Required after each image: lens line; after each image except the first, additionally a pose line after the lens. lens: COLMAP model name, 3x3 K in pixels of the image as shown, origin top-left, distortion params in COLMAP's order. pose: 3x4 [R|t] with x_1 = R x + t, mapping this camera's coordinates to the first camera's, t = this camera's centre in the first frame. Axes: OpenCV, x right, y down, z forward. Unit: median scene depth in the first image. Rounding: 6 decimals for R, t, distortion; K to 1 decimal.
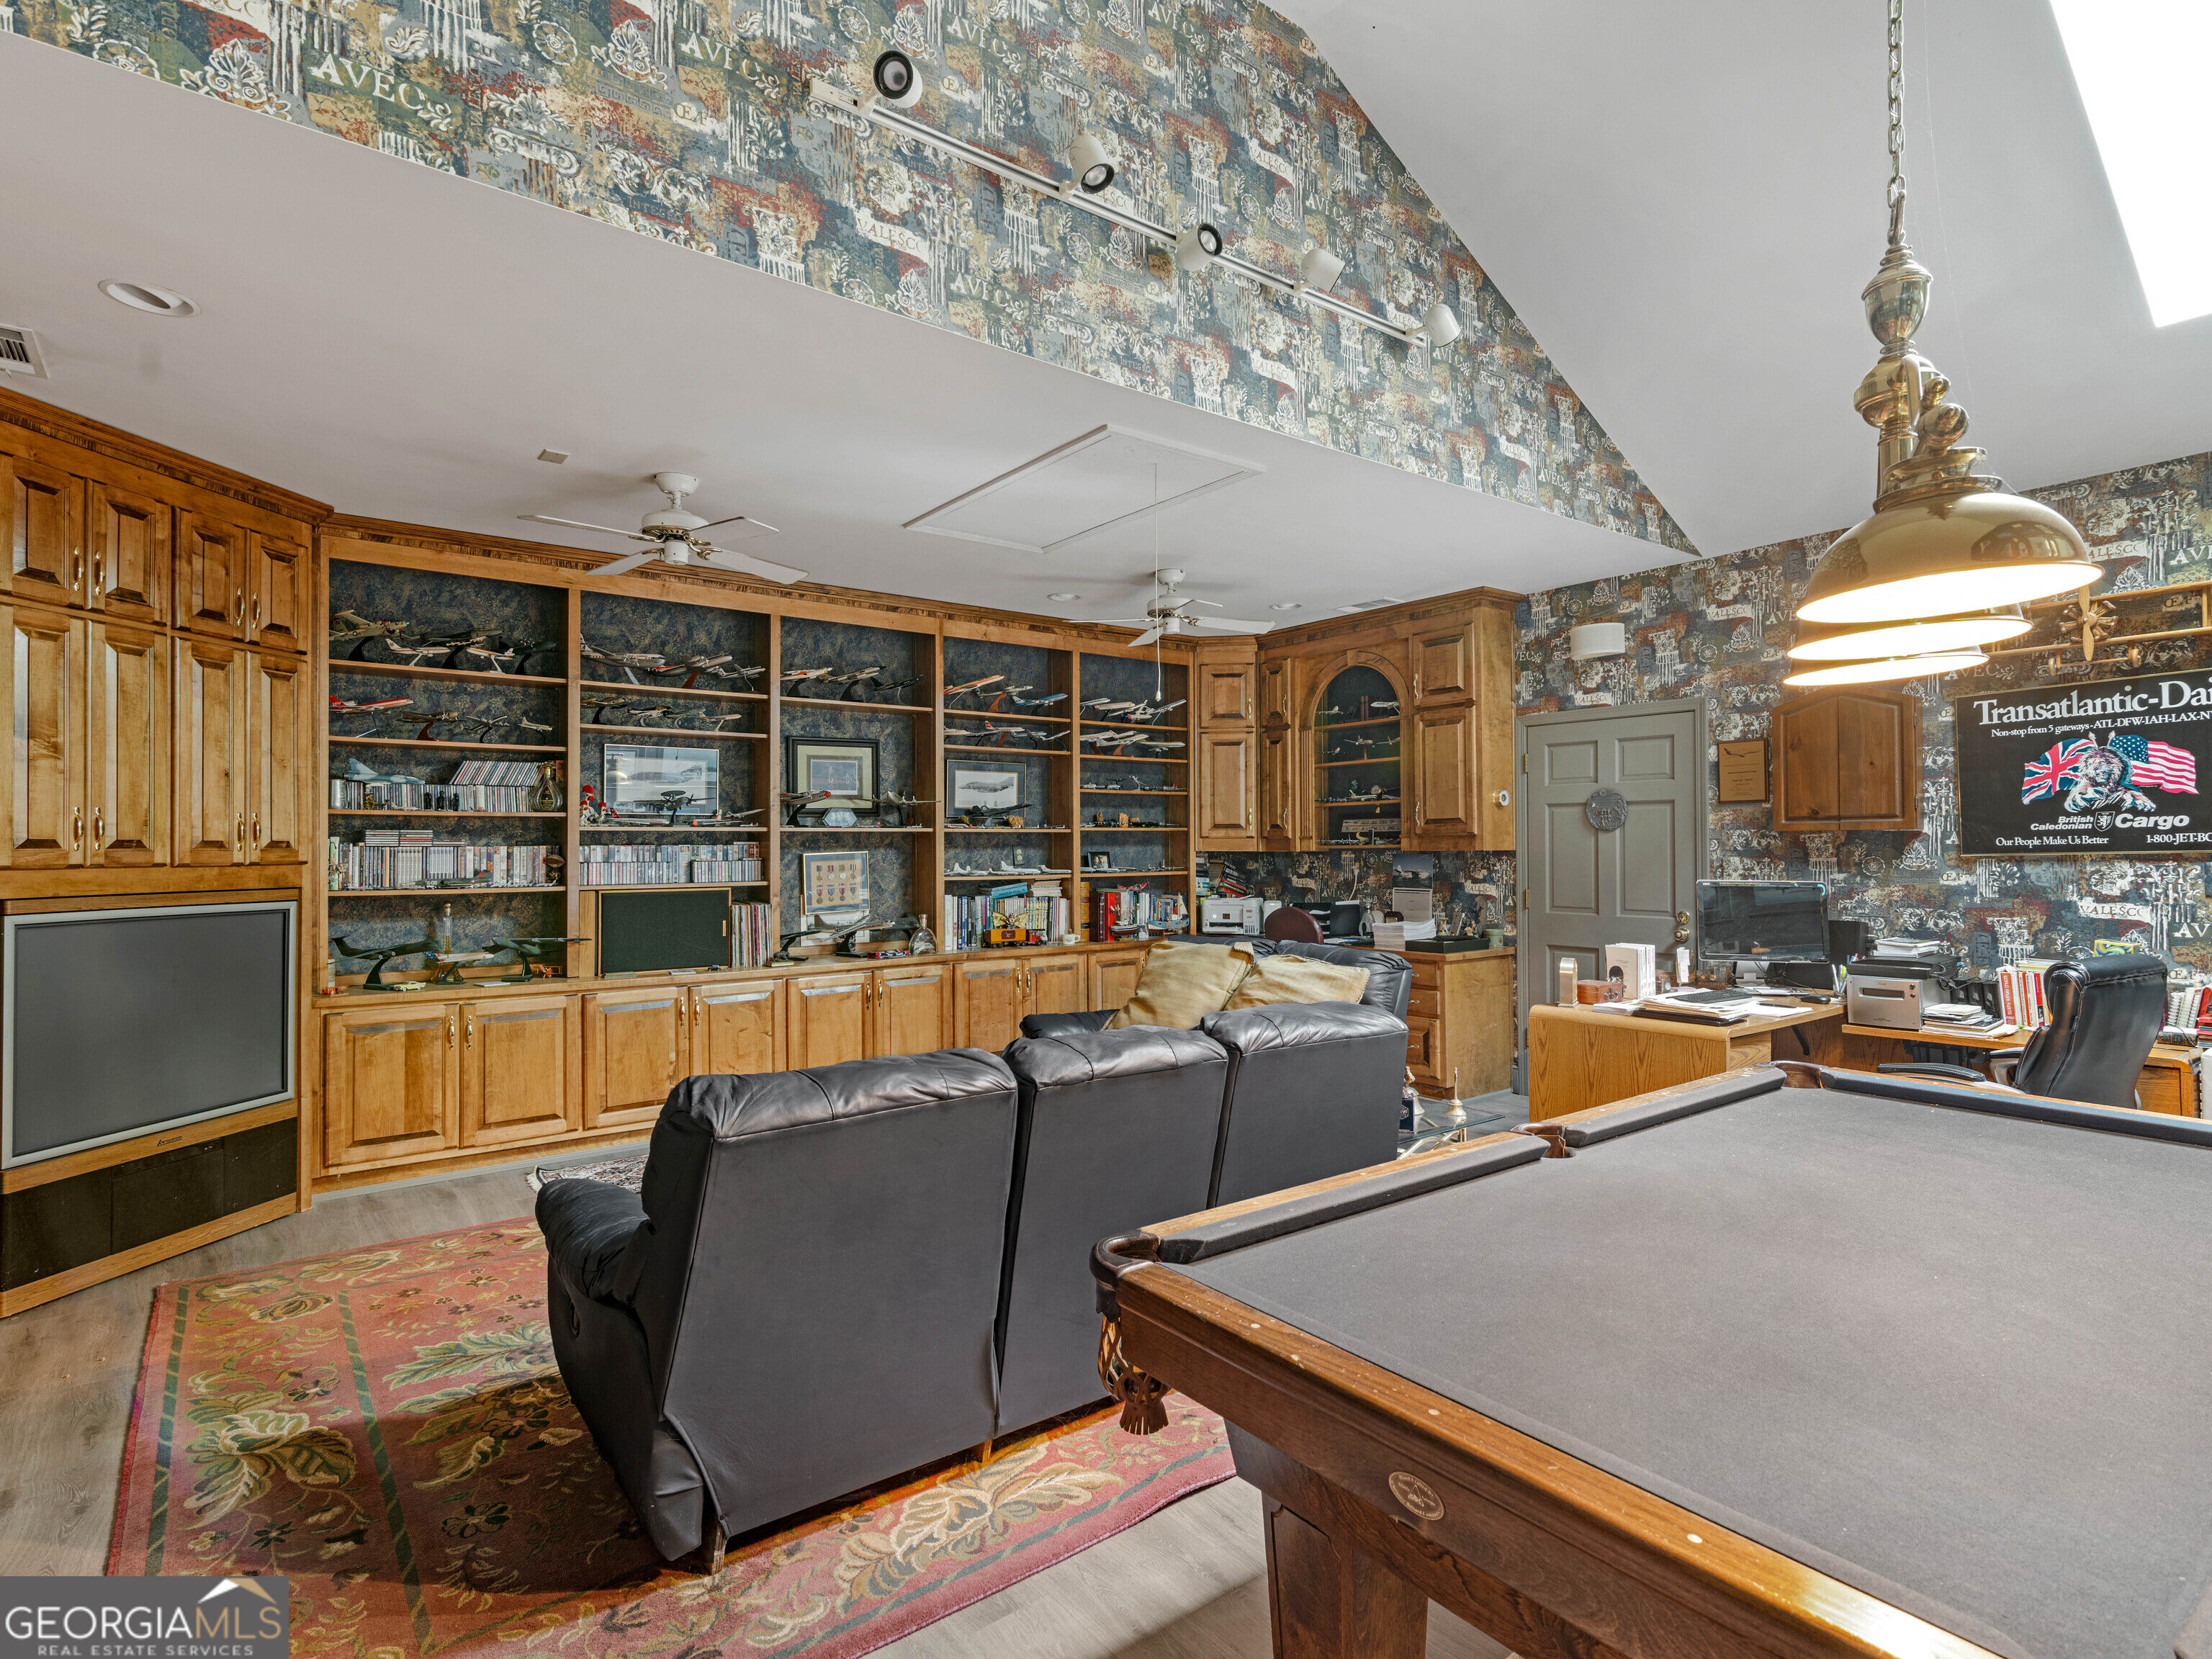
lens RADIAL K [[1120.9, 0, 1106.0], [0, 1120.9, 829.5], [0, 0, 1]] dist [0.018333, -0.000724]
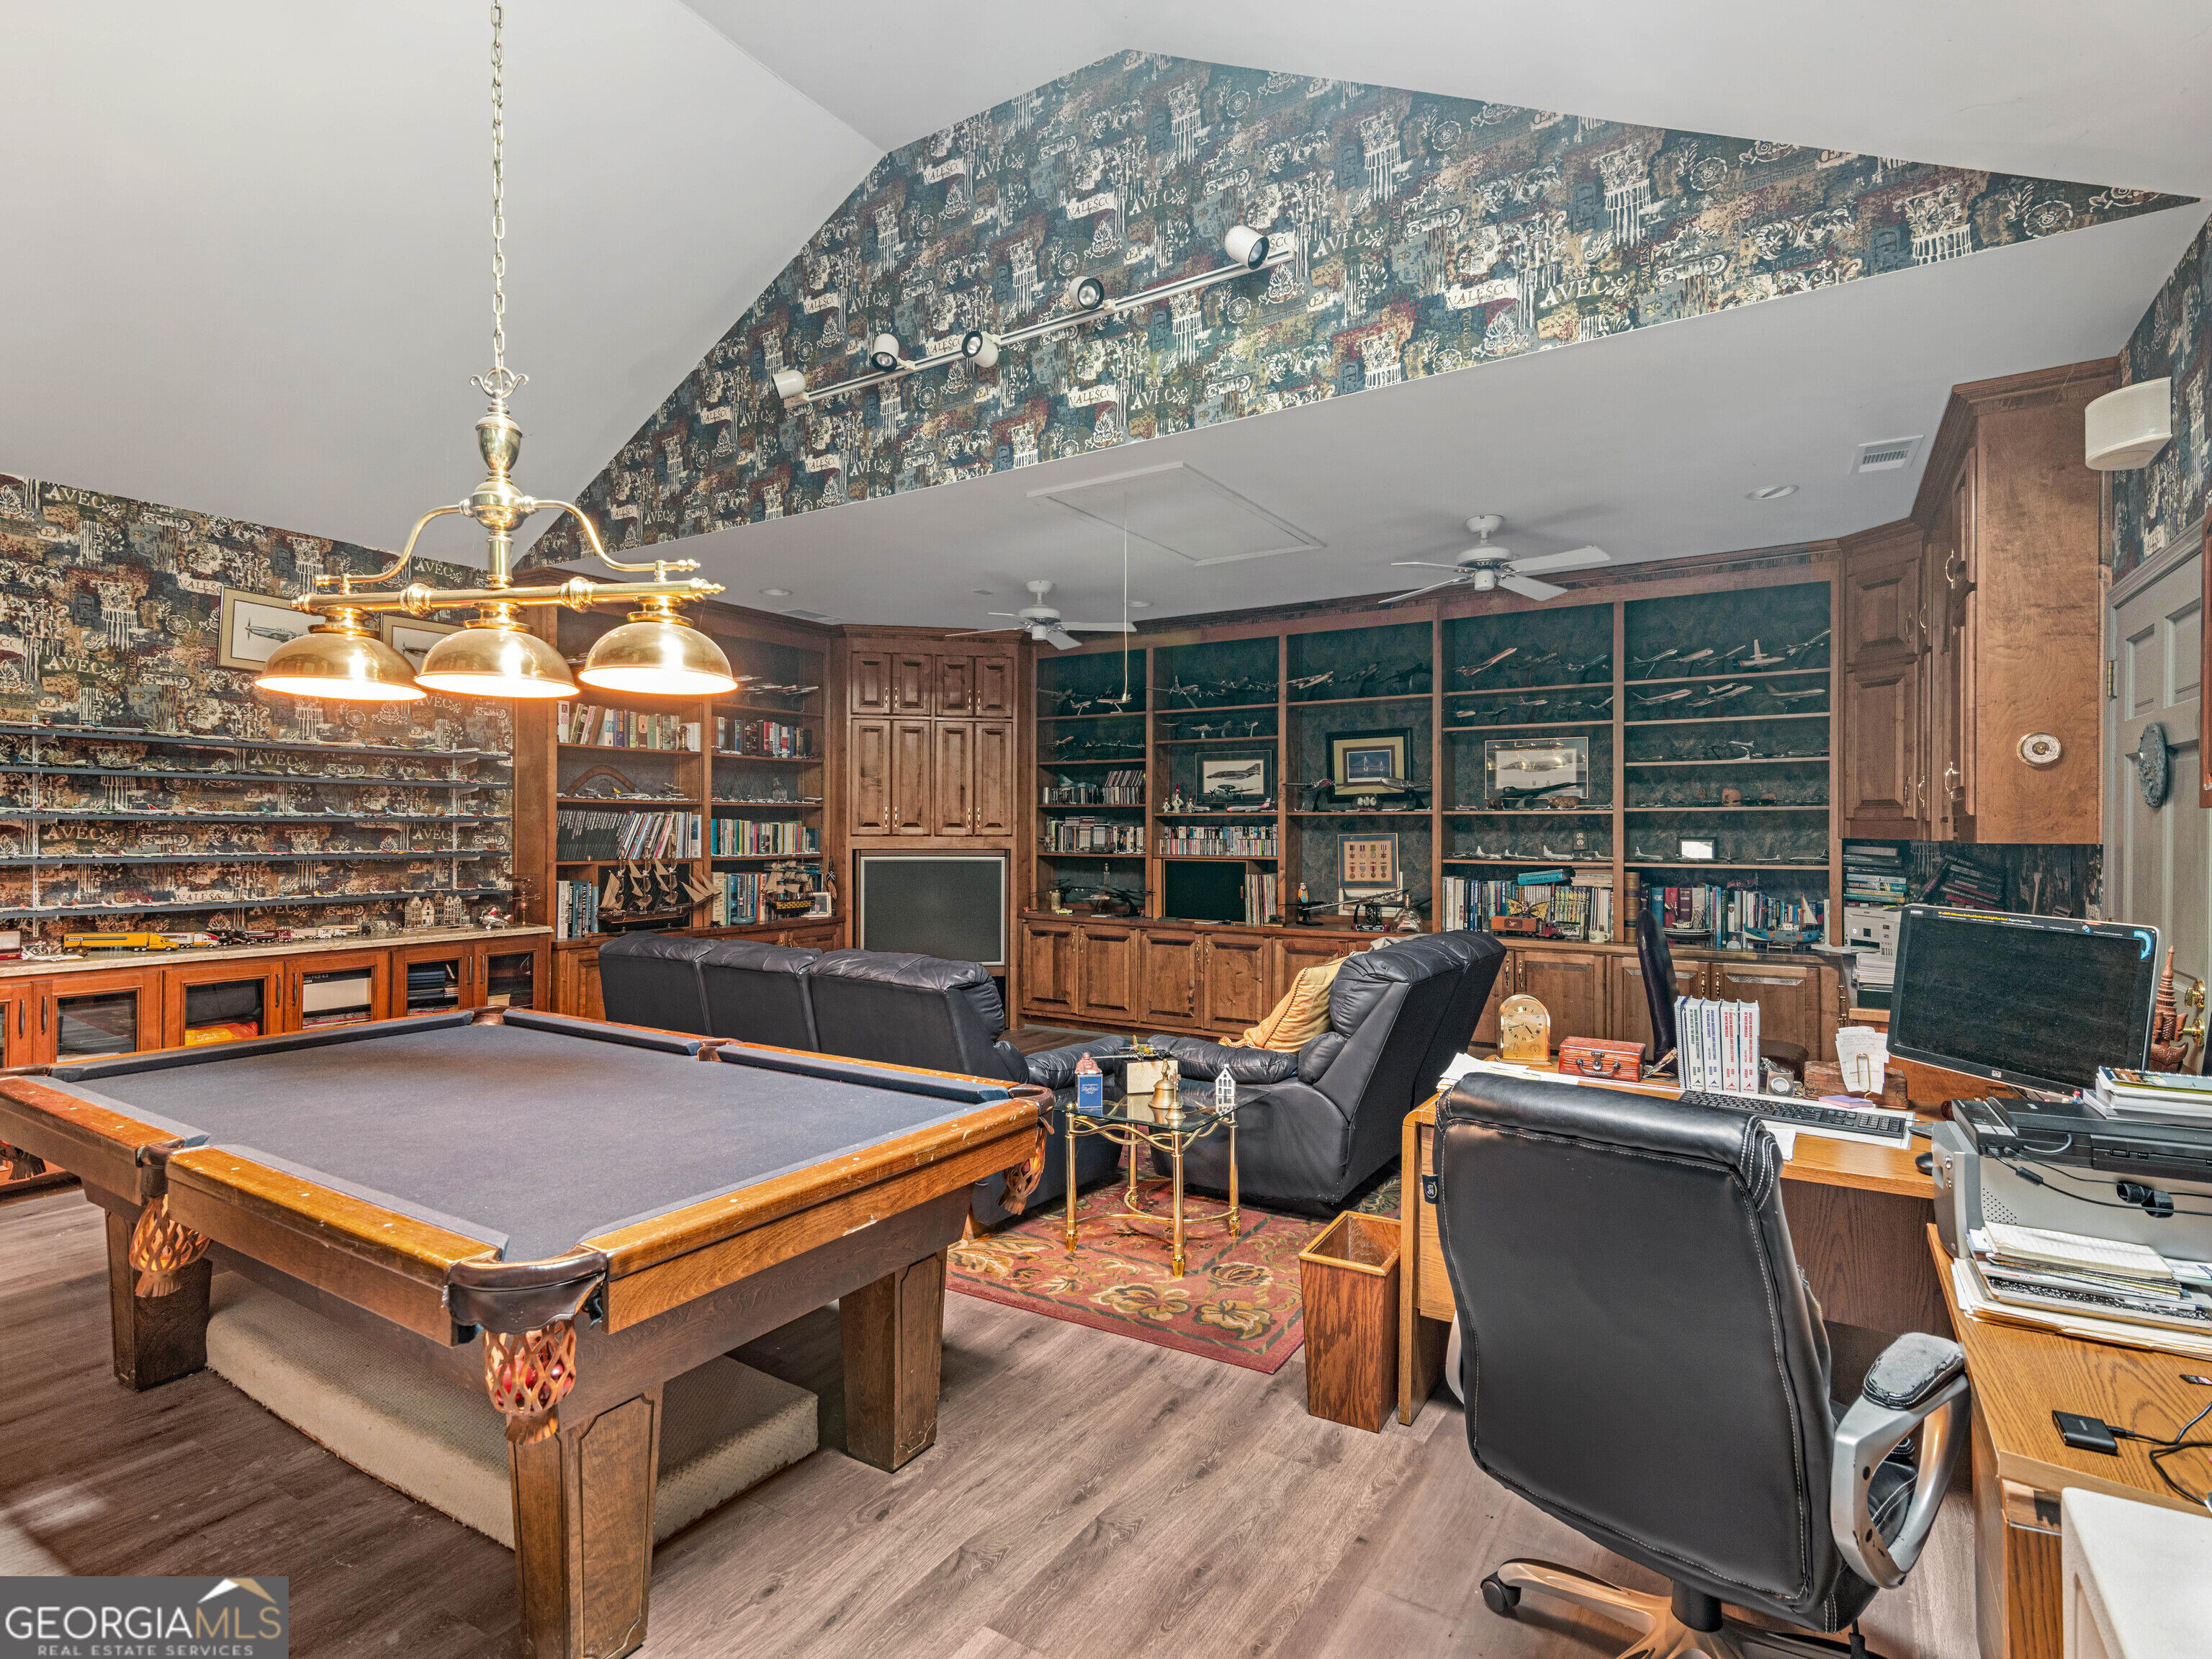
lens RADIAL K [[1108.8, 0, 1125.8], [0, 1108.8, 826.1], [0, 0, 1]] dist [0.019878, 0.000203]
pose [[0.360422, 0.005945, -0.932770, 0.960296], [0.010937, 0.999884, 0.010599, -0.001831], [0.932725, -0.014022, 0.360316, 0.523100]]
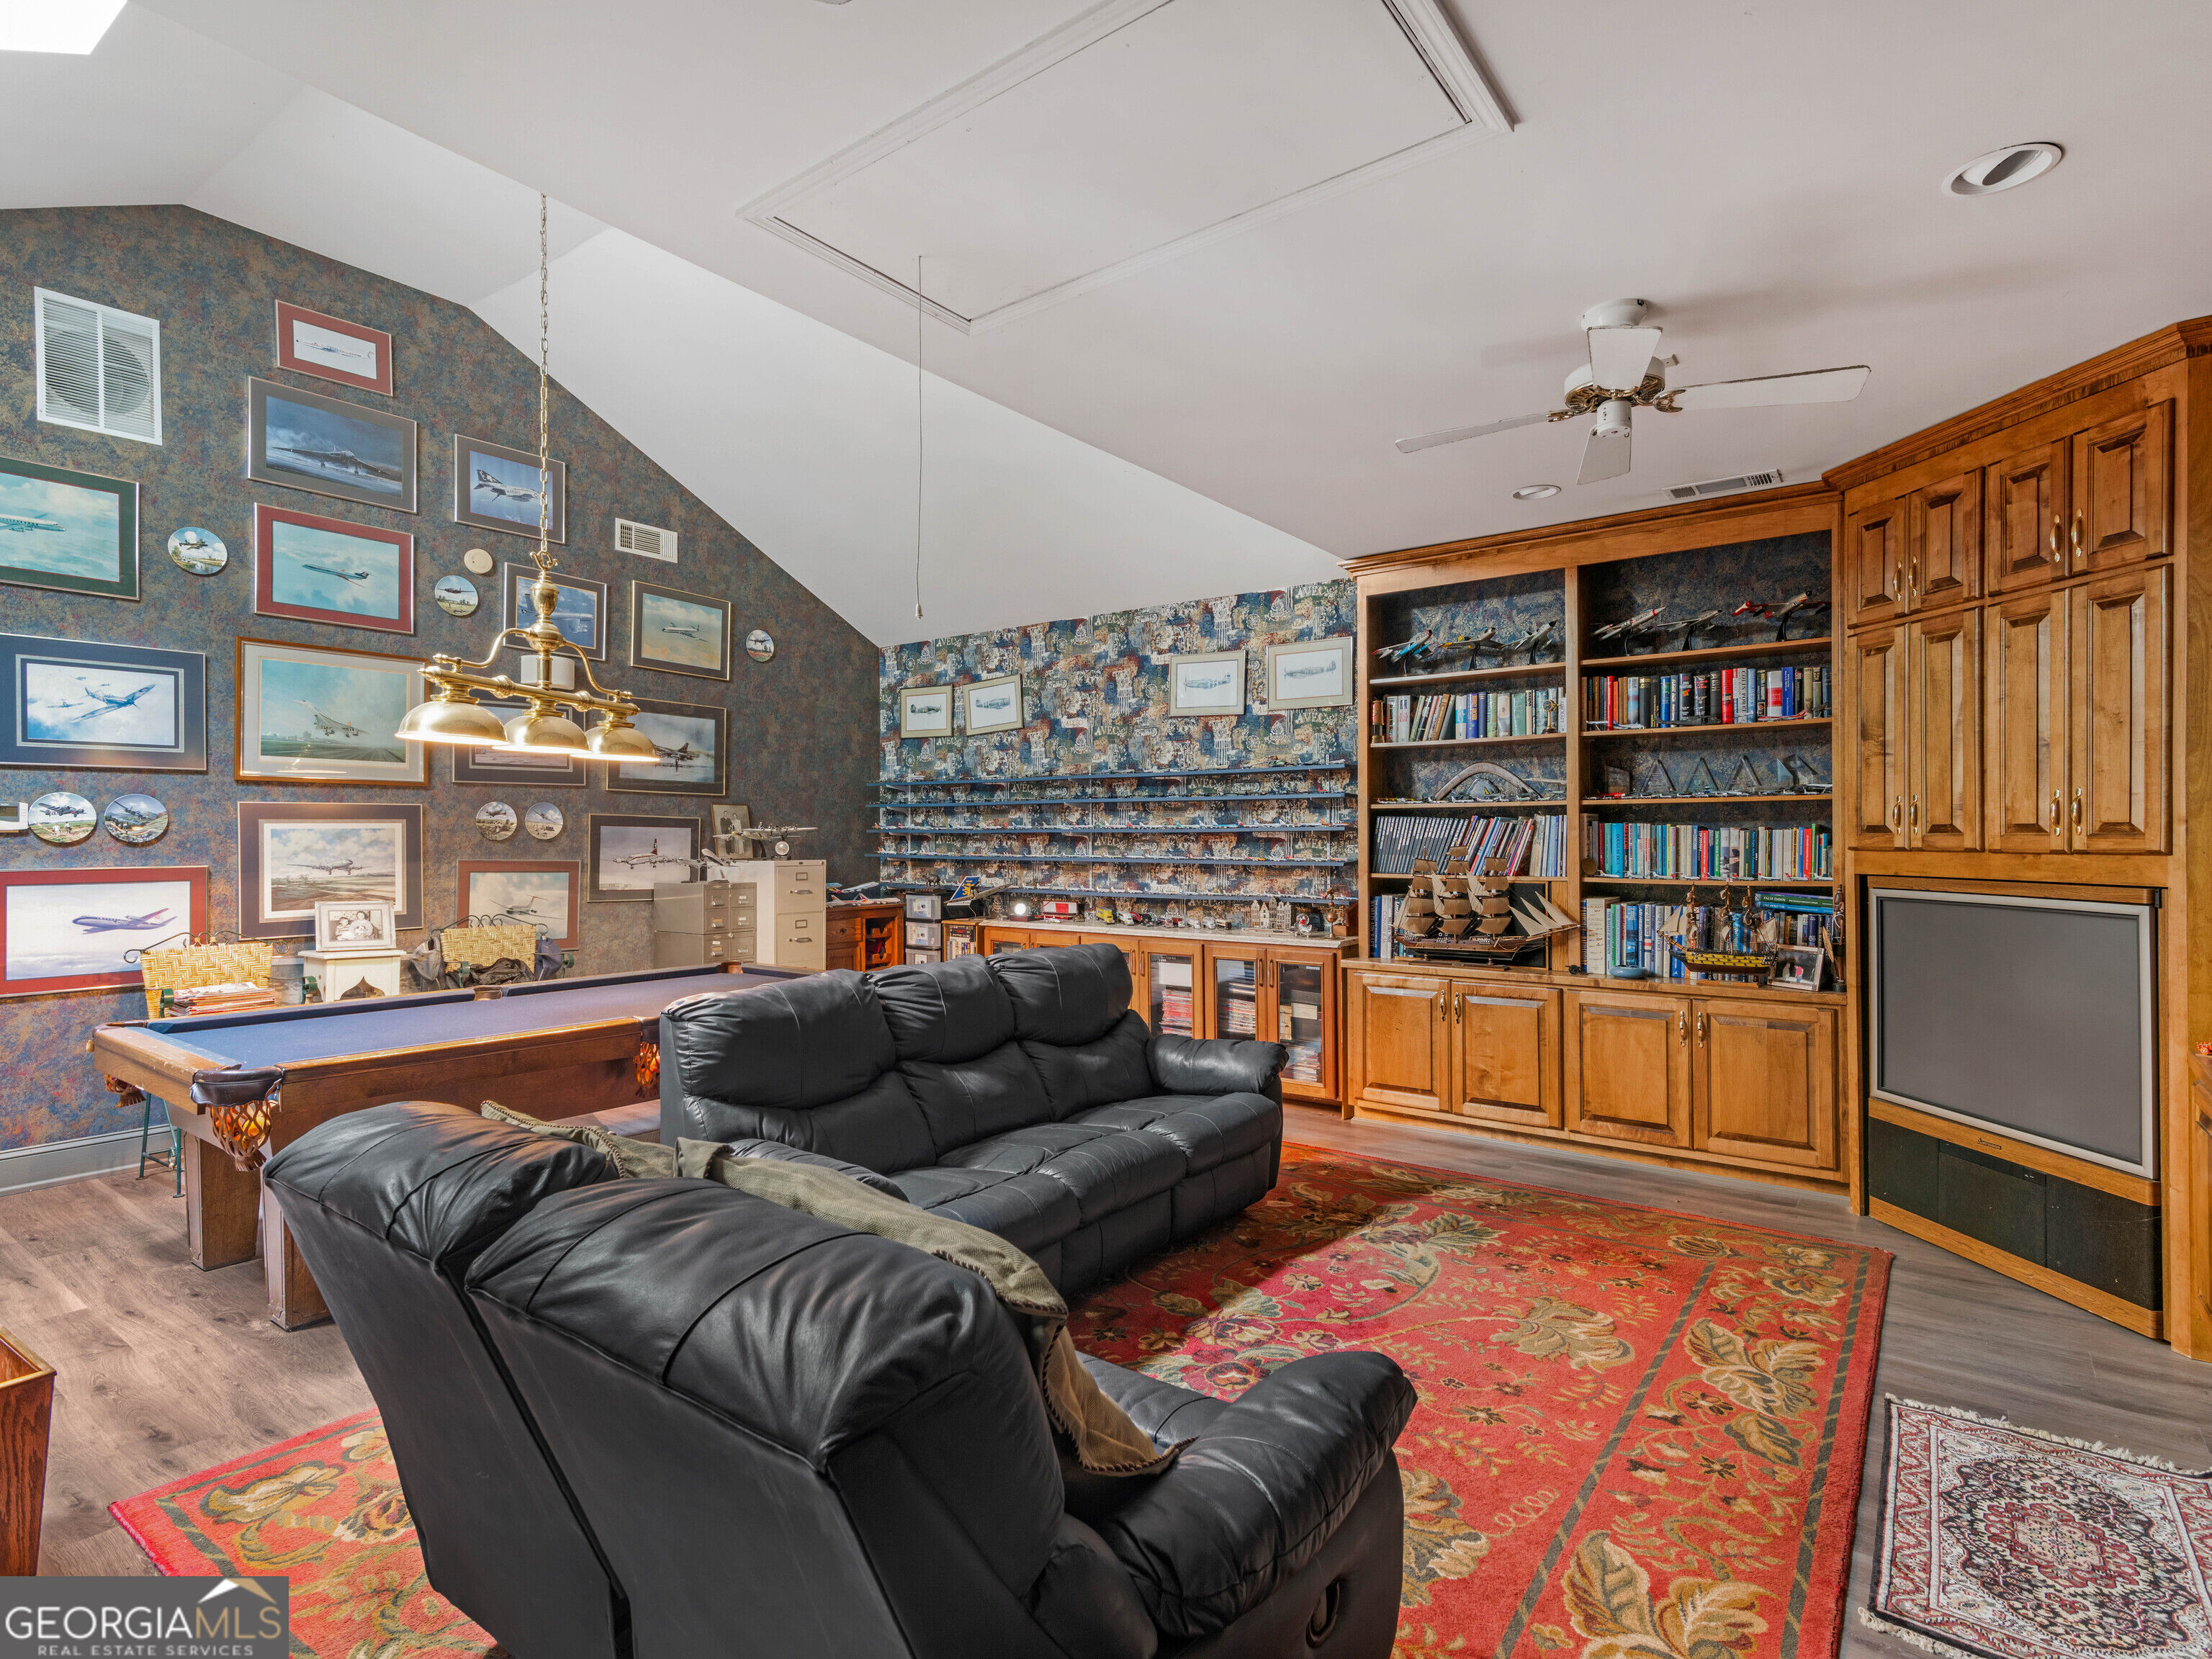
lens RADIAL K [[1120.9, 0, 1106.0], [0, 1120.9, 829.5], [0, 0, 1]] dist [0.018333, -0.000724]
pose [[-0.961375, 0.005178, -0.275193, 0.112742], [0.011761, 0.999683, -0.022276, 0.022289], [0.274990, -0.024652, -0.961131, 1.453140]]
